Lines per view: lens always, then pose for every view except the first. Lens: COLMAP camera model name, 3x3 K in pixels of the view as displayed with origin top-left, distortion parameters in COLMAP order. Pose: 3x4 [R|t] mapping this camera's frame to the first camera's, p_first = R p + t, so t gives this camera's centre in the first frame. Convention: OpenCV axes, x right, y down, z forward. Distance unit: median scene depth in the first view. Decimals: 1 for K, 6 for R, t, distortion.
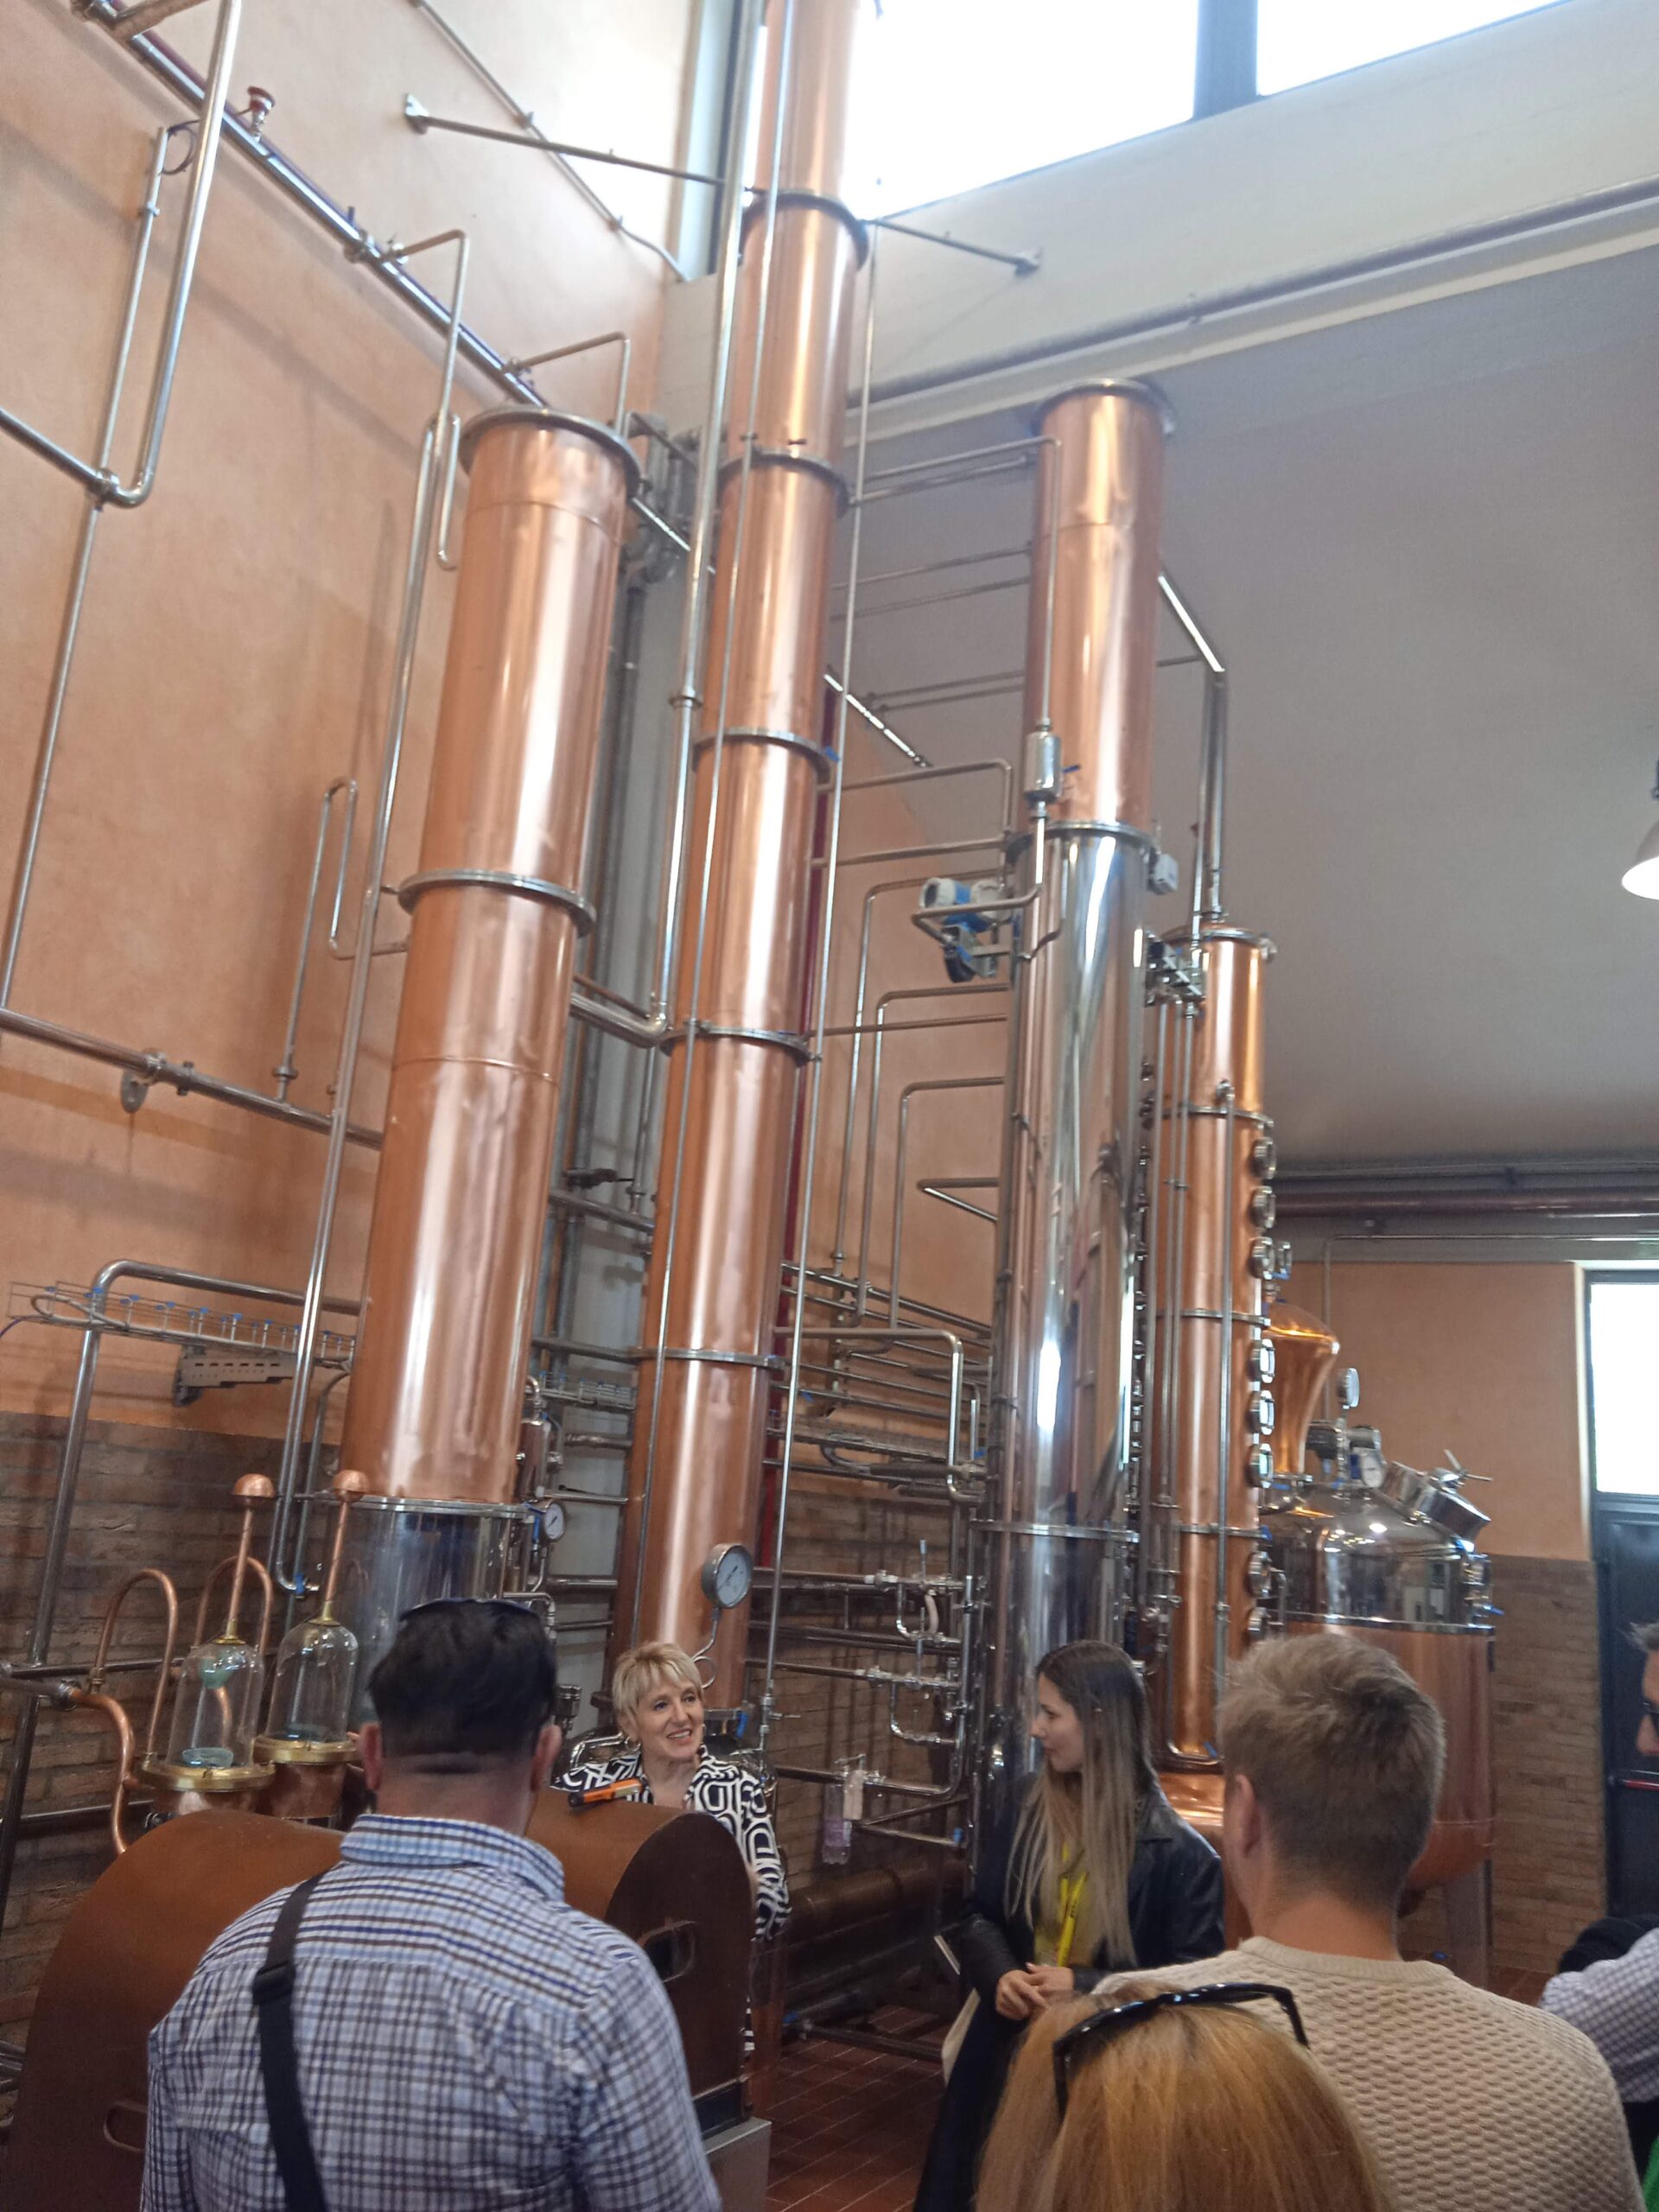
lens RADIAL K [[1846.2, 0, 829.5], [0, 1846.2, 1106.0], [0, 0, 1]] dist [-0.006406, 0.004203]
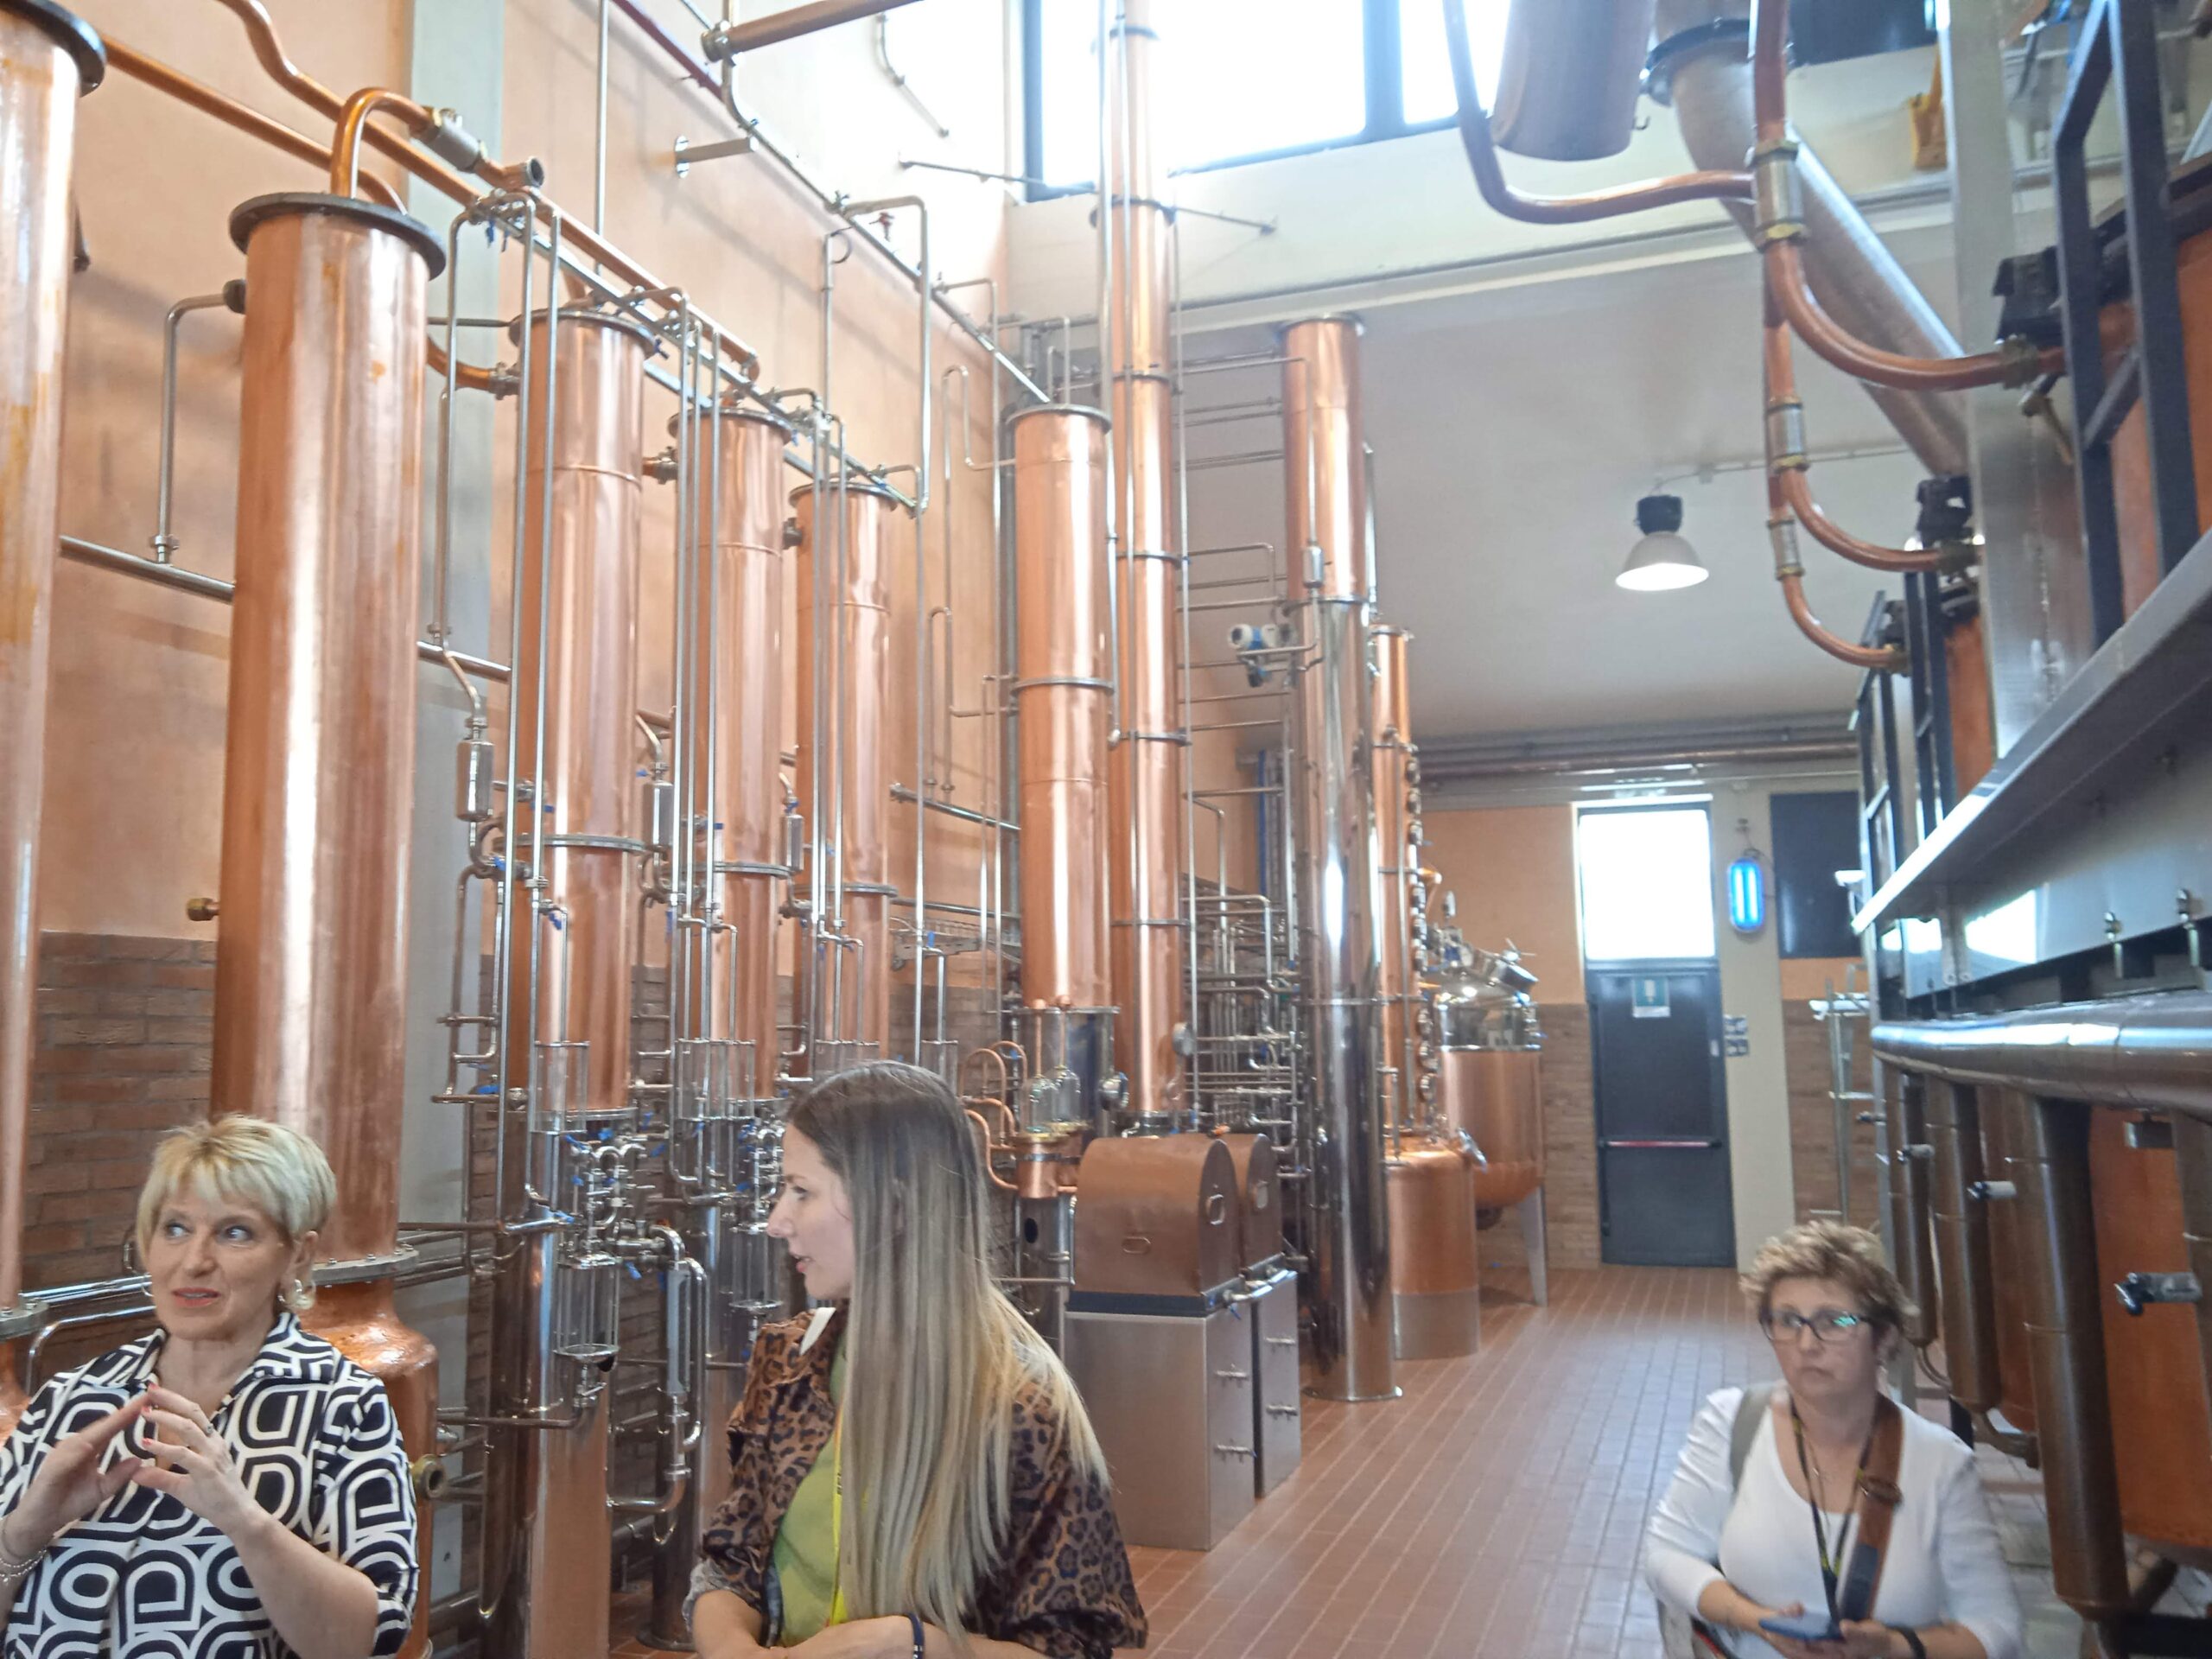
lens RADIAL K [[1763.4, 0, 1106.0], [0, 1763.4, 829.5], [0, 0, 1]] dist [-0.056876, -0.001691]
pose [[0.985983, -0.062930, 0.154525, -0.293522], [0.045519, 0.992468, 0.113734, -0.117104], [-0.160519, -0.105106, 0.981421, -0.513927]]
